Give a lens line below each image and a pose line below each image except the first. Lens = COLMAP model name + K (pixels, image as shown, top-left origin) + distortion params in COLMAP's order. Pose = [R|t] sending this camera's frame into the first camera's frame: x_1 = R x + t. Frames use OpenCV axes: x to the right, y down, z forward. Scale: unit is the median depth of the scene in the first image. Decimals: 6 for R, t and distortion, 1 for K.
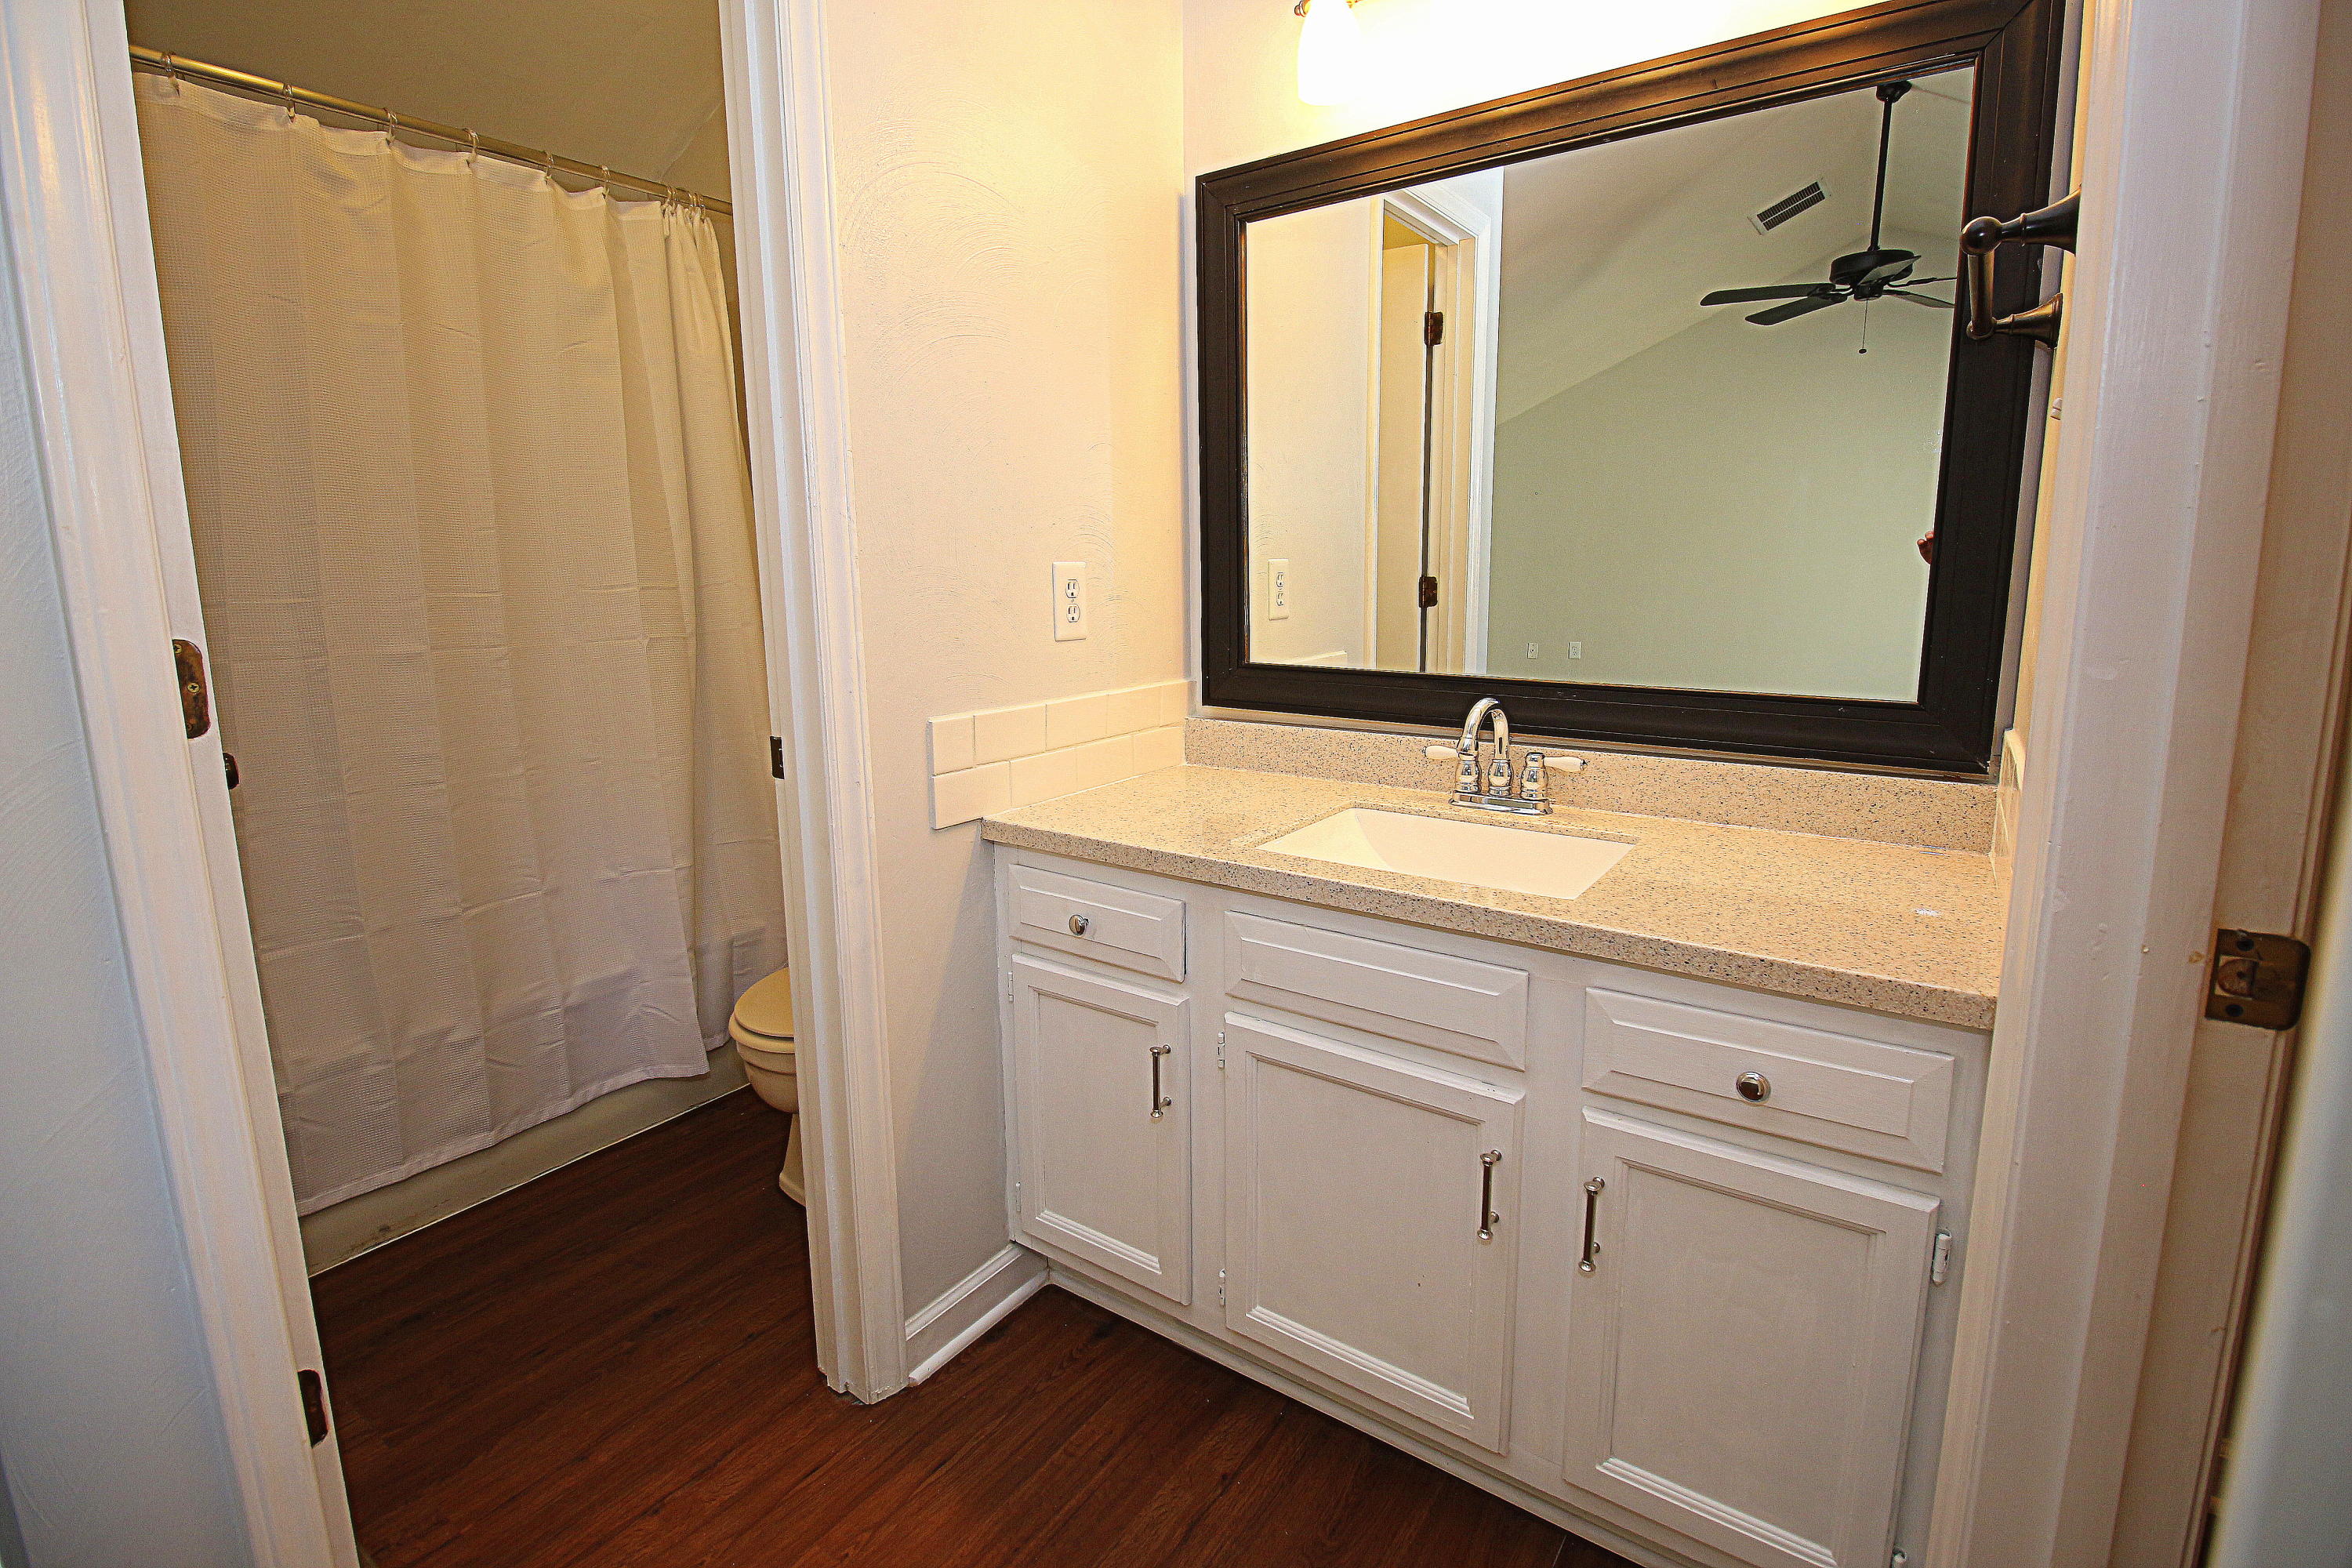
lens RADIAL K [[1098.6, 0, 1175.6], [0, 1098.6, 753.0], [0, 0, 1]] dist [0.001511, -0.012734]
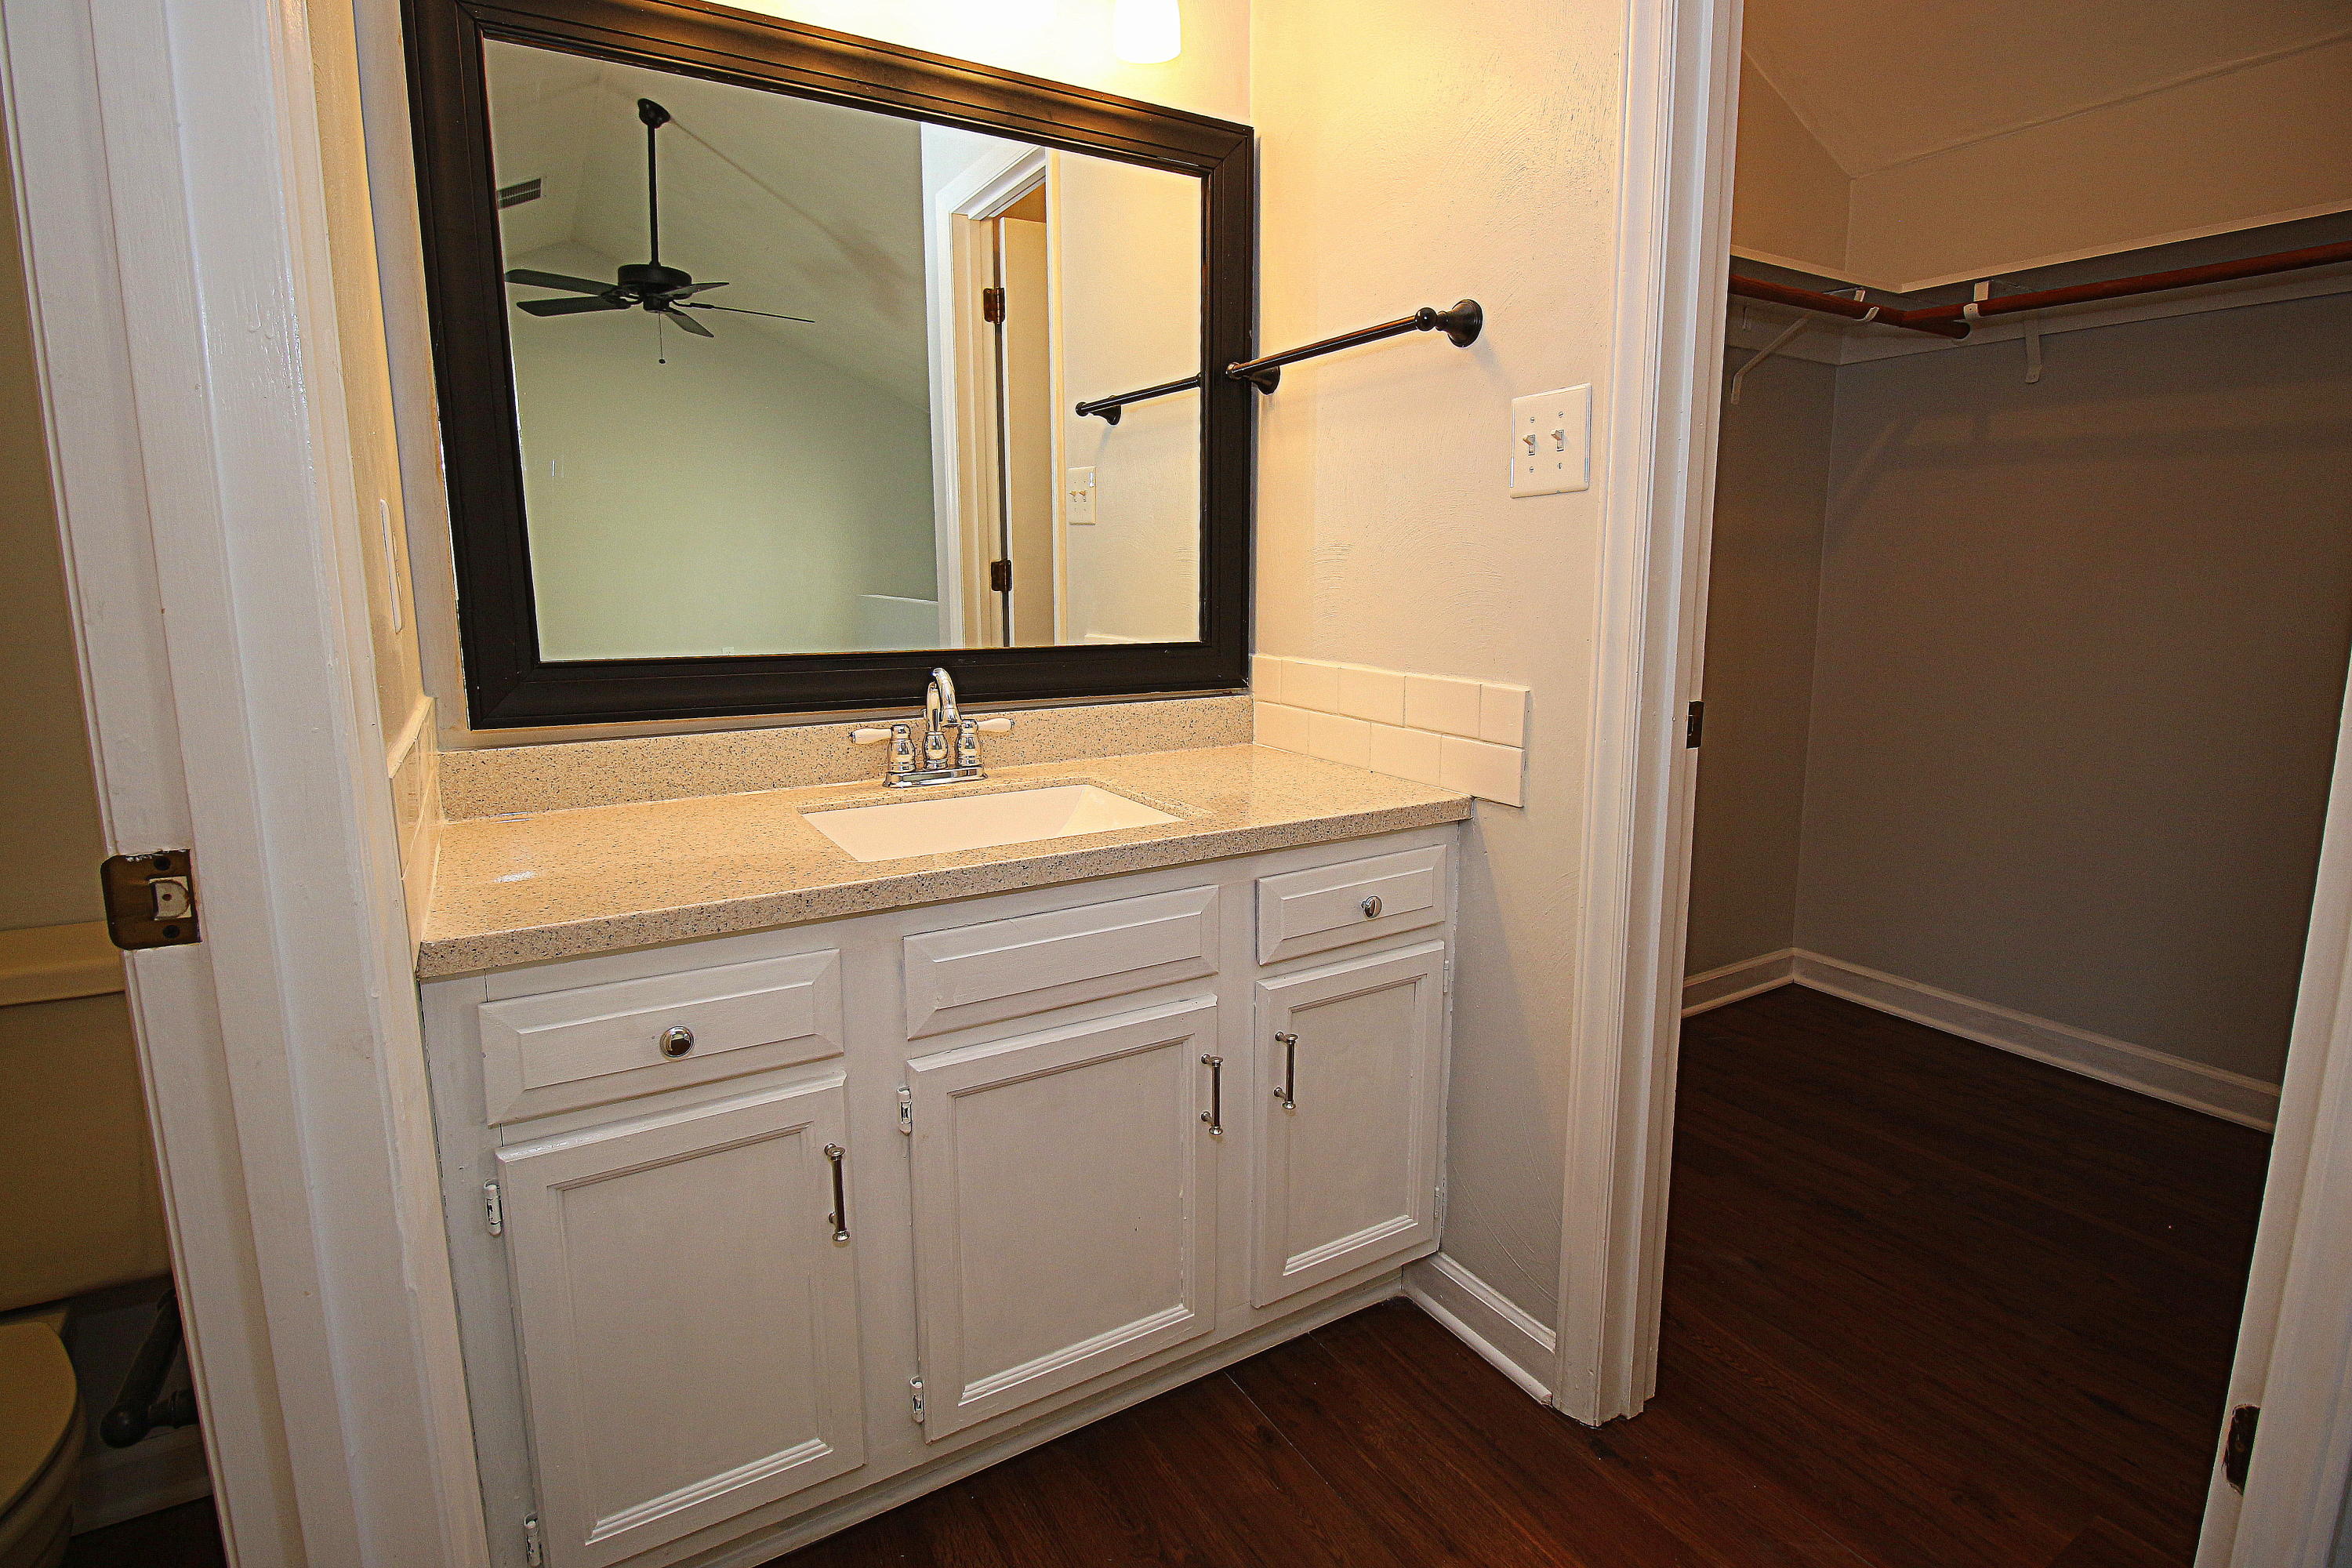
lens RADIAL K [[1111.2, 0, 1189.3], [0, 1111.2, 758.6], [0, 0, 1]] dist [0.003065, -0.023490]
pose [[0.404189, -0.143011, 0.903426, -0.532729], [0.153645, 0.984282, 0.087070, -0.023026], [-0.901679, 0.103615, 0.419809, 0.407809]]
